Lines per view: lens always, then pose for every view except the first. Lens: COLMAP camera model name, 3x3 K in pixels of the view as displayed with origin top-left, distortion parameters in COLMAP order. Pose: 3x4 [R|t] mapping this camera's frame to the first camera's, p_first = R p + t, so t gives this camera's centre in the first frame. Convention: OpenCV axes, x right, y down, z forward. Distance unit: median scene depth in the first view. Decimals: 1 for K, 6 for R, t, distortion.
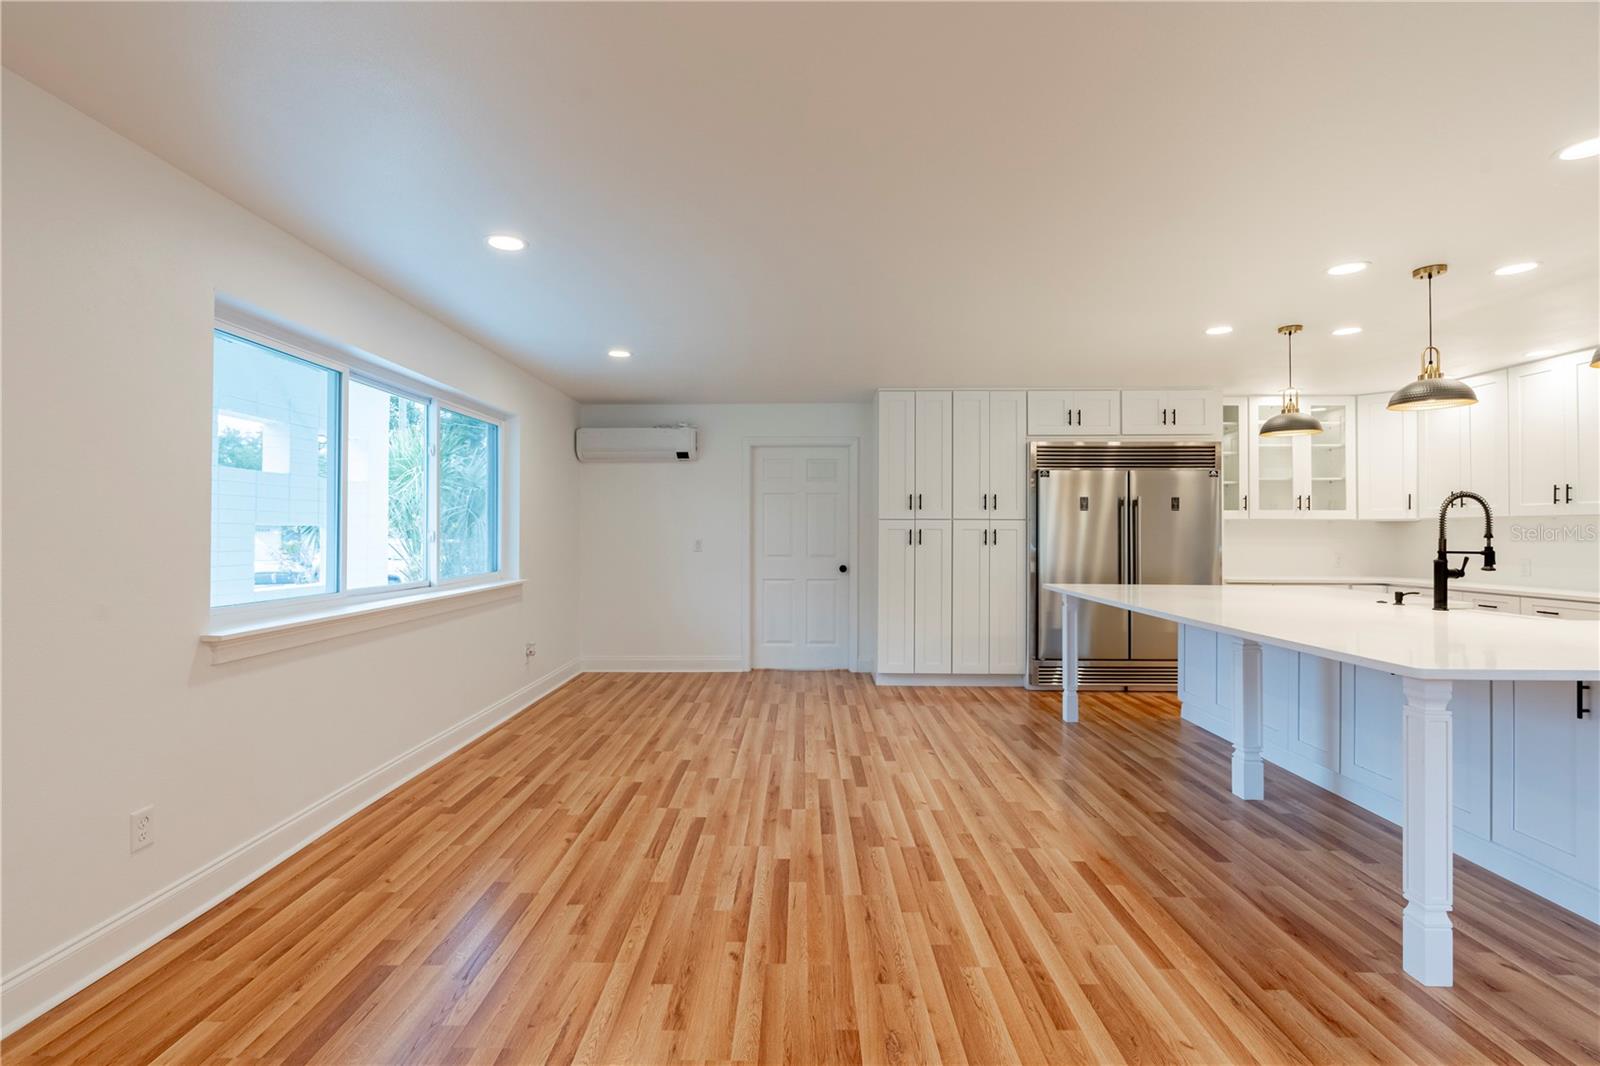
lens RADIAL K [[727.9, 0, 794.5], [0, 727.9, 524.7], [0, 0, 1]] dist [-0.008875, 0.005101]
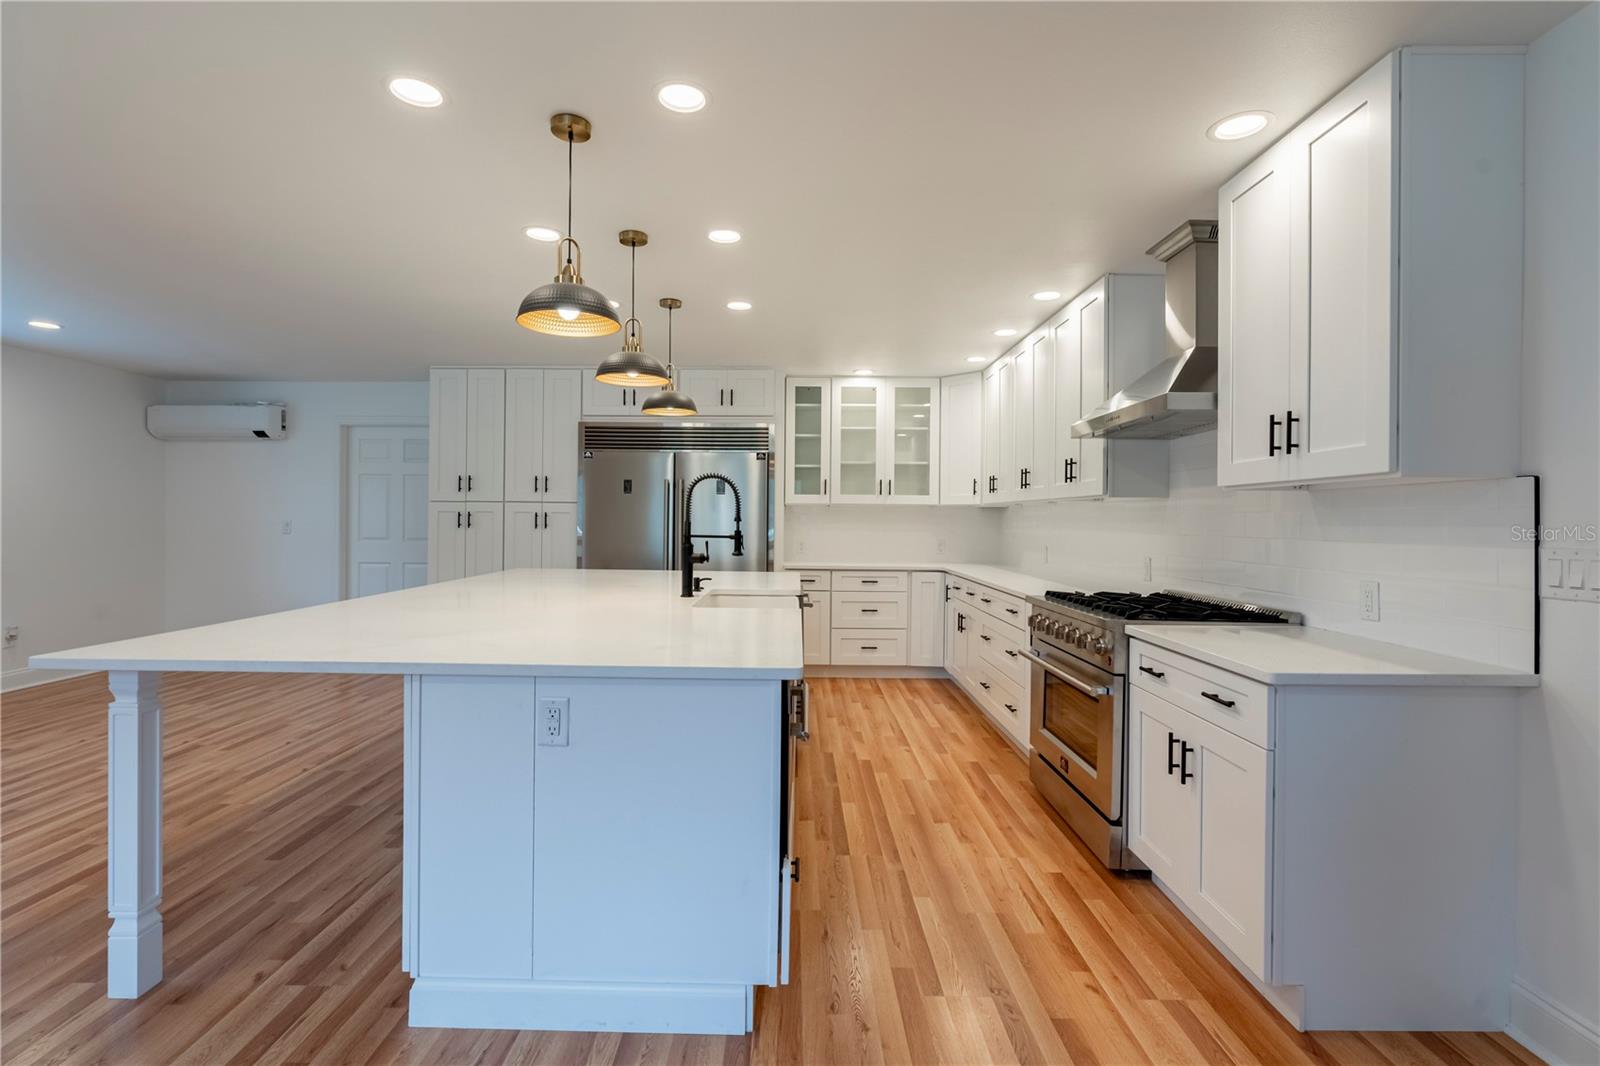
lens RADIAL K [[728.1, 0, 793.0], [0, 728.1, 524.3], [0, 0, 1]] dist [-0.004630, 0.000649]
pose [[0.999949, 0.006730, 0.007506, 0.948961], [-0.006864, 0.999813, 0.018052, 0.004104], [-0.007383, -0.018103, 0.999809, 0.043066]]
